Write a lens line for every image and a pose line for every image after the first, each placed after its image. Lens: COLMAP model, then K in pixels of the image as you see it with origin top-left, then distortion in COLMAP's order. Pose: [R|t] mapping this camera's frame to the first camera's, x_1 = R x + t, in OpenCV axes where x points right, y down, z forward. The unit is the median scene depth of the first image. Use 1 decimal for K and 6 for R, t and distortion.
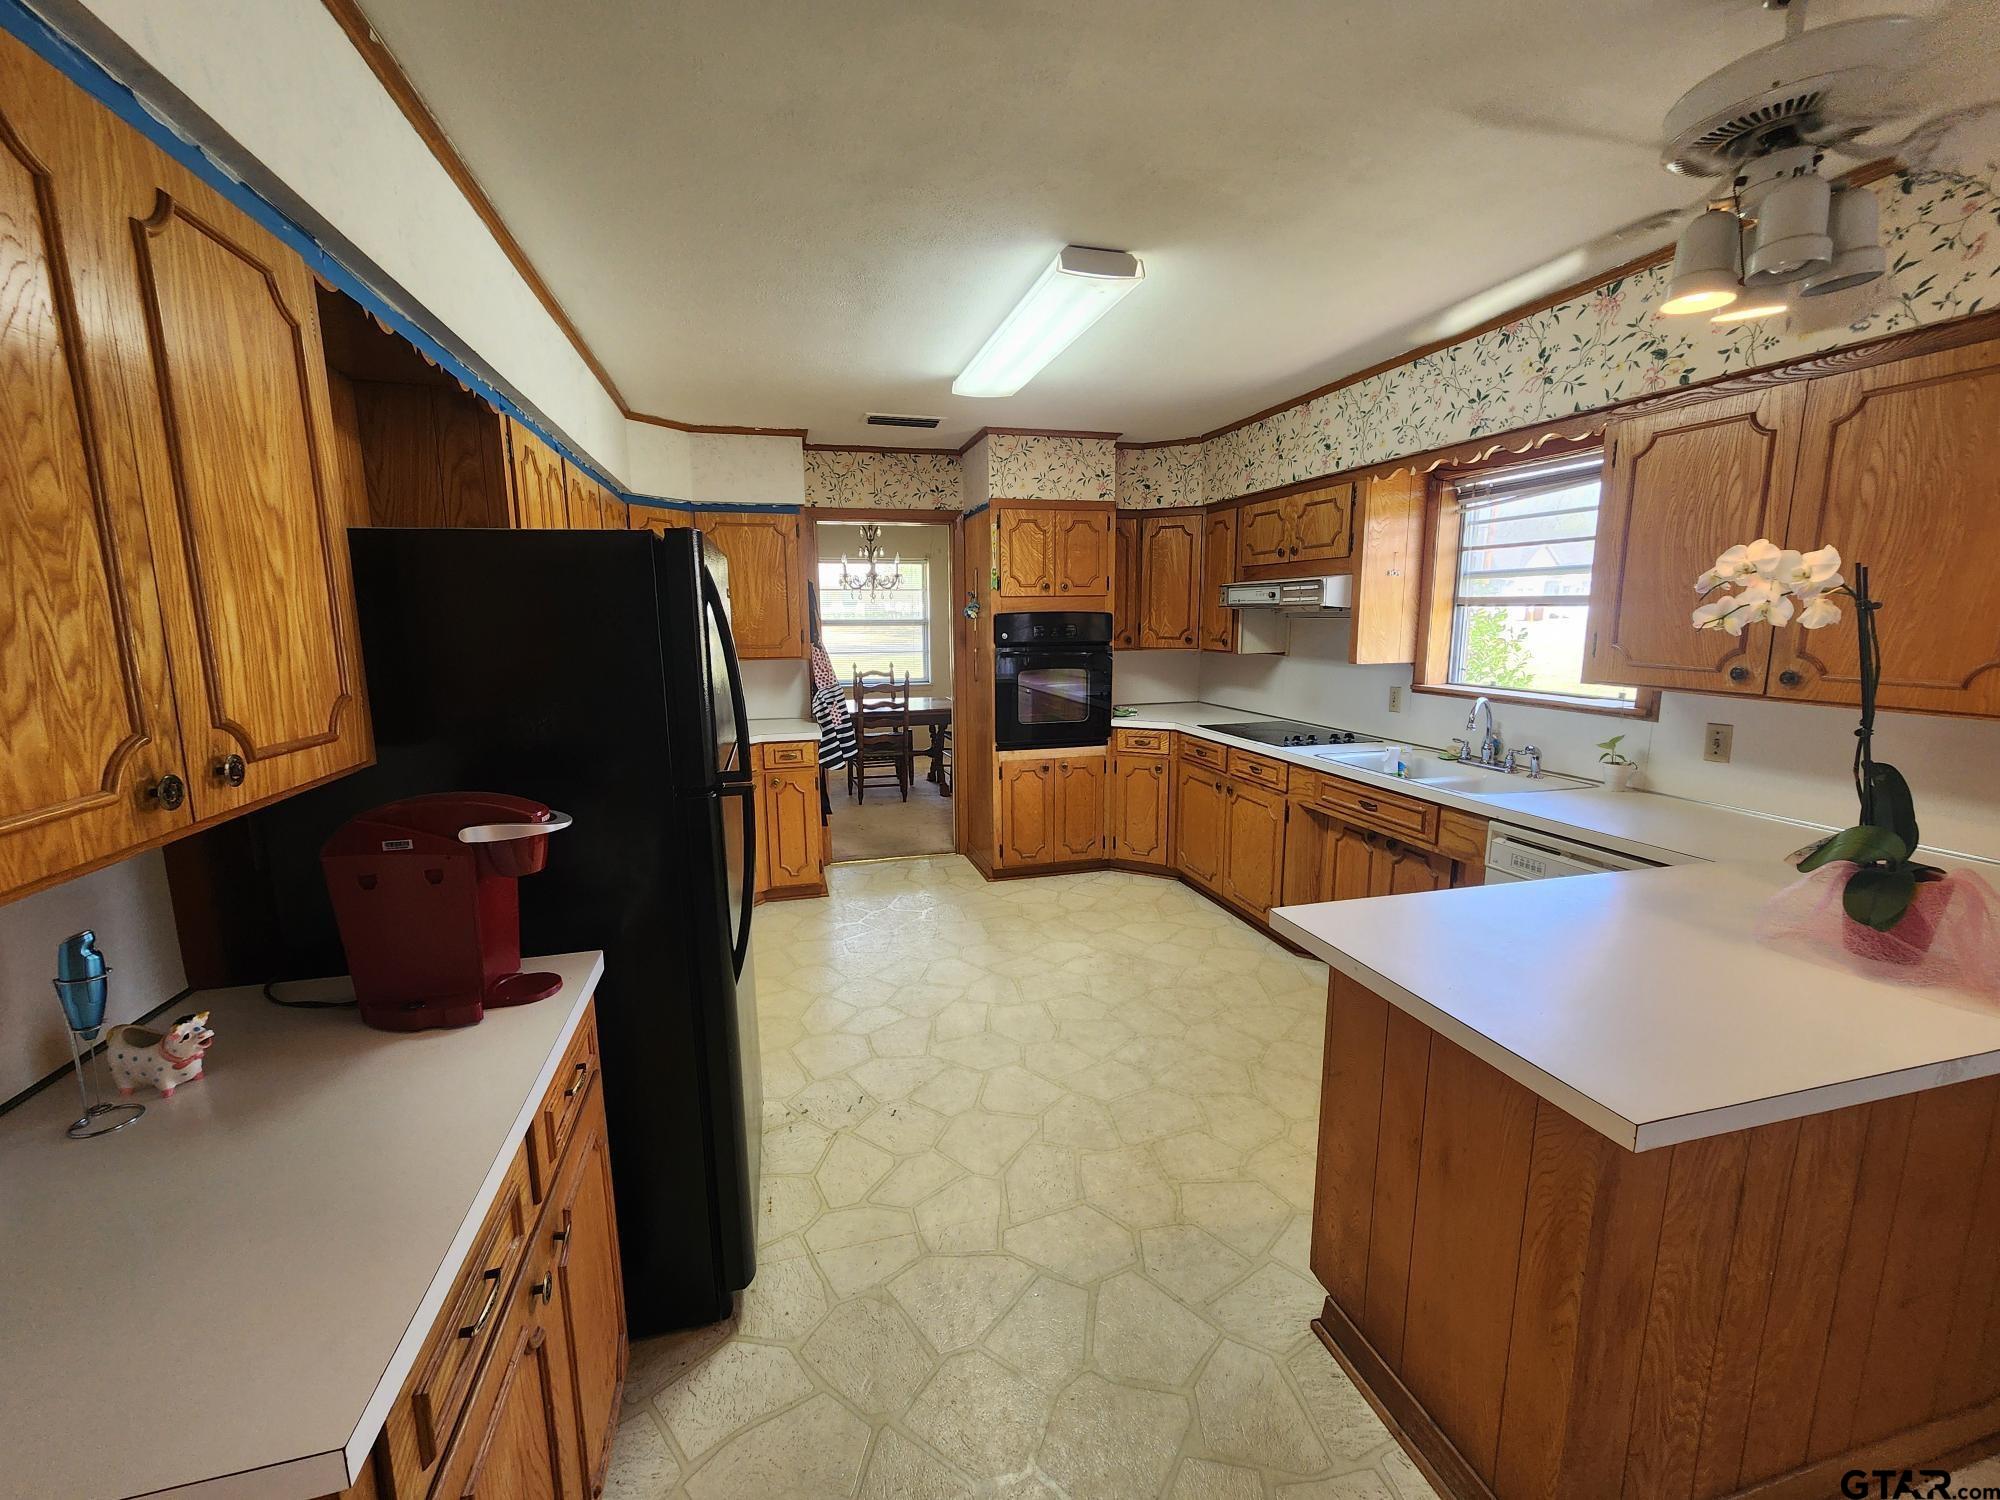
lens RADIAL K [[816.5, 0, 995.9], [0, 816.5, 747.8], [0, 0, 1]] dist [-0.000602, 0.000847]
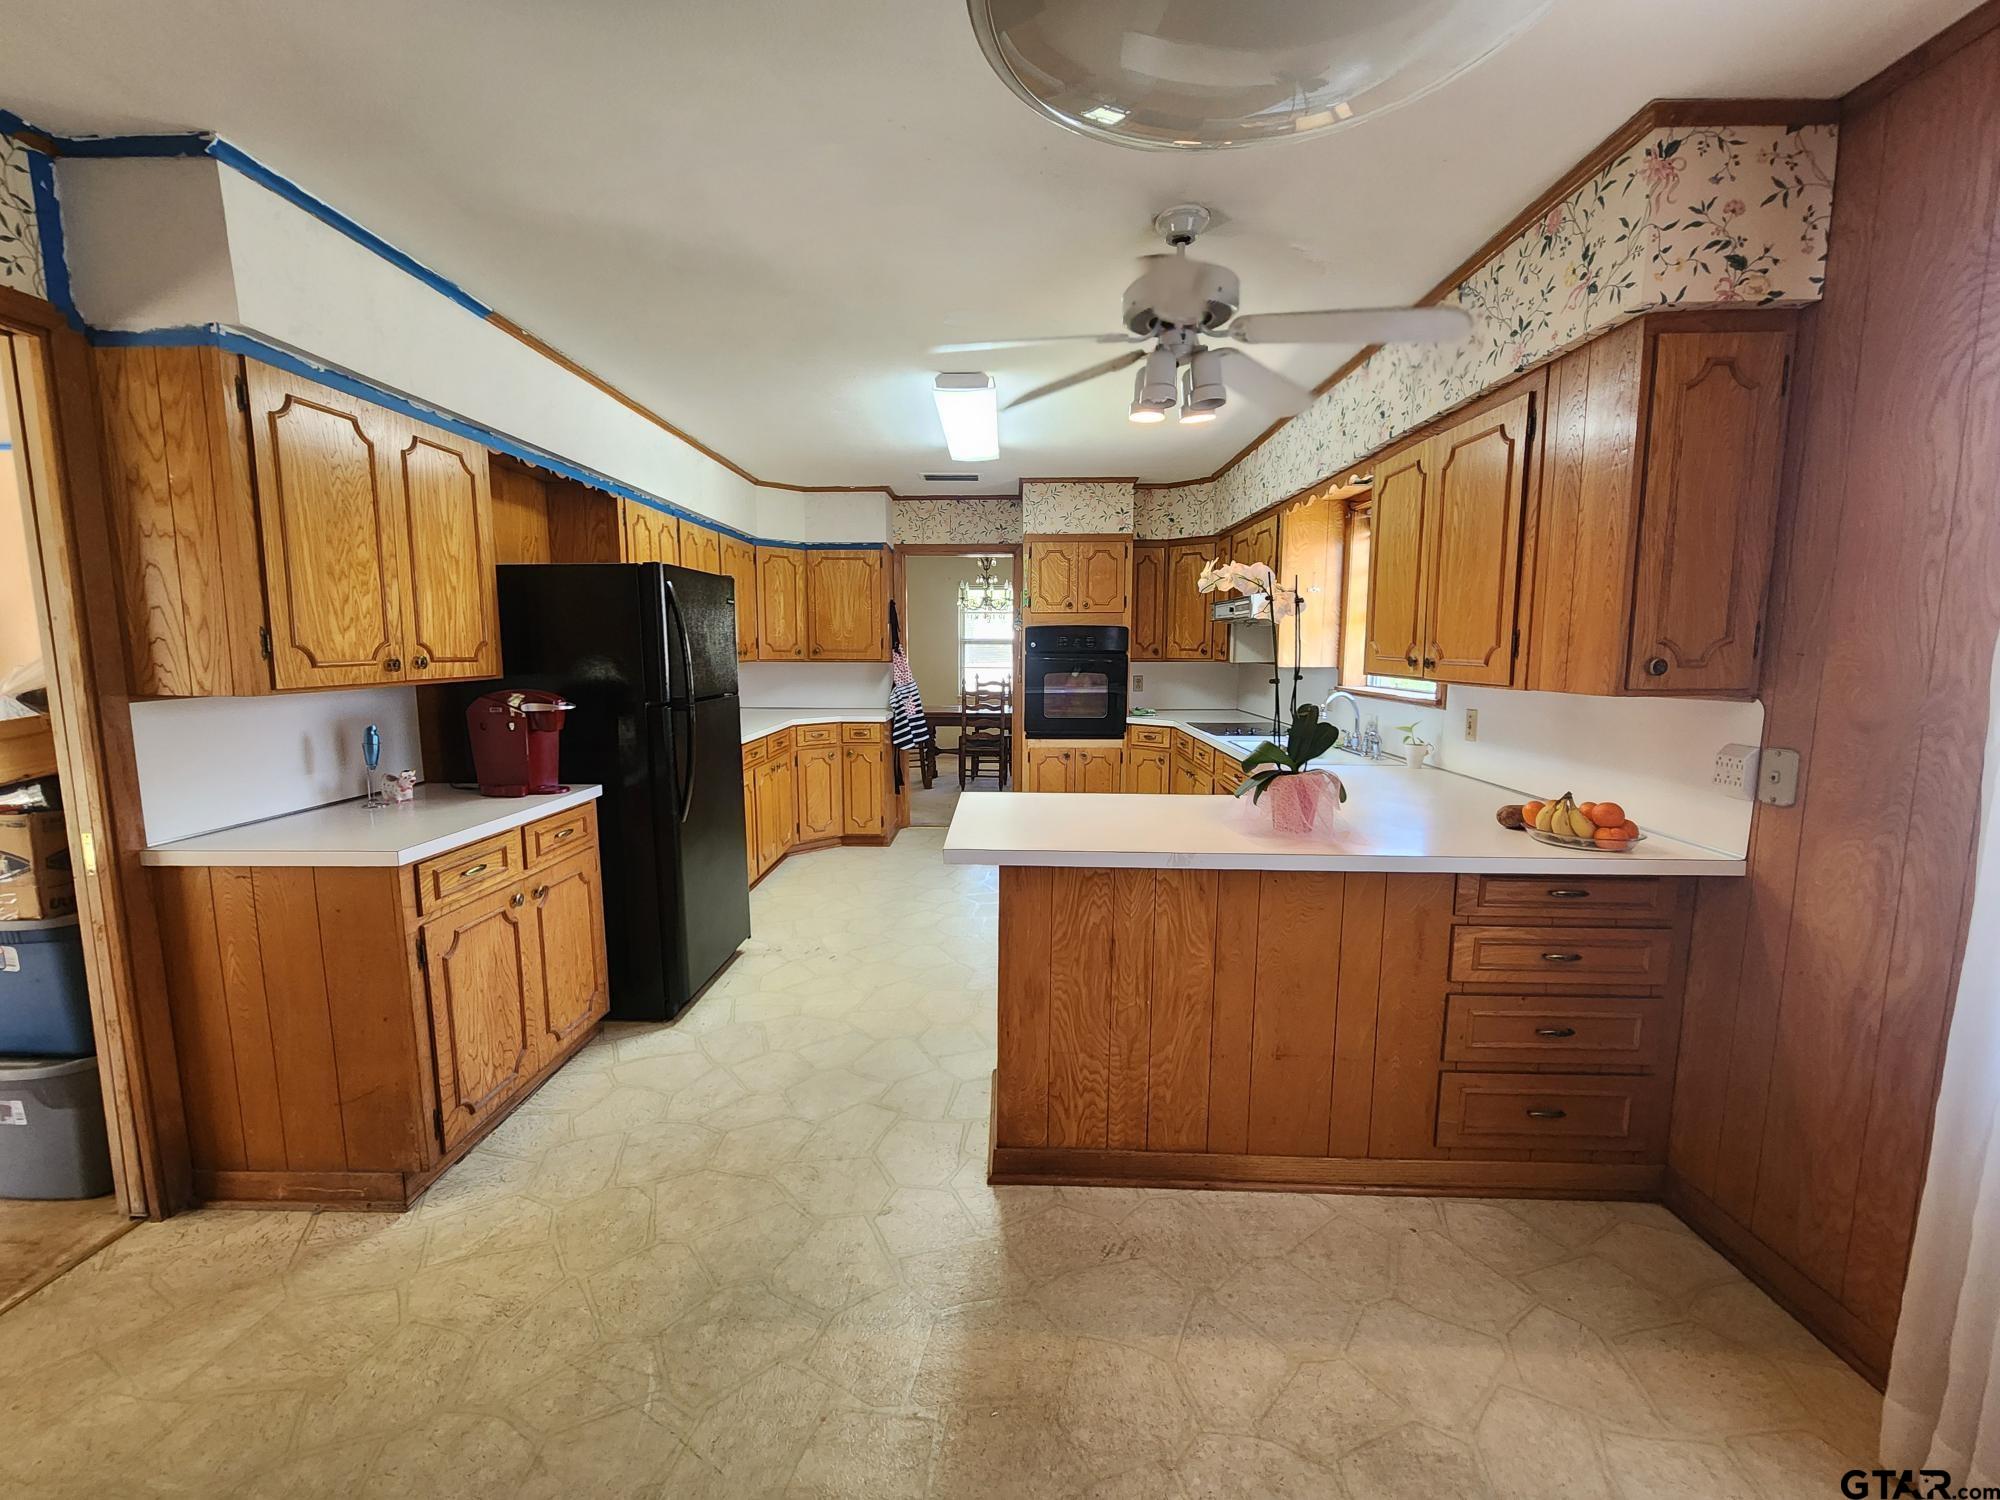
lens RADIAL K [[816.5, 0, 995.9], [0, 816.5, 747.7], [0, 0, 1]] dist [-0.000602, 0.000847]
pose [[0.960369, 0.045867, -0.274933, 0.306556], [-0.055562, 0.998074, -0.027573, 0.055423], [0.273139, 0.041756, 0.961068, -0.191591]]
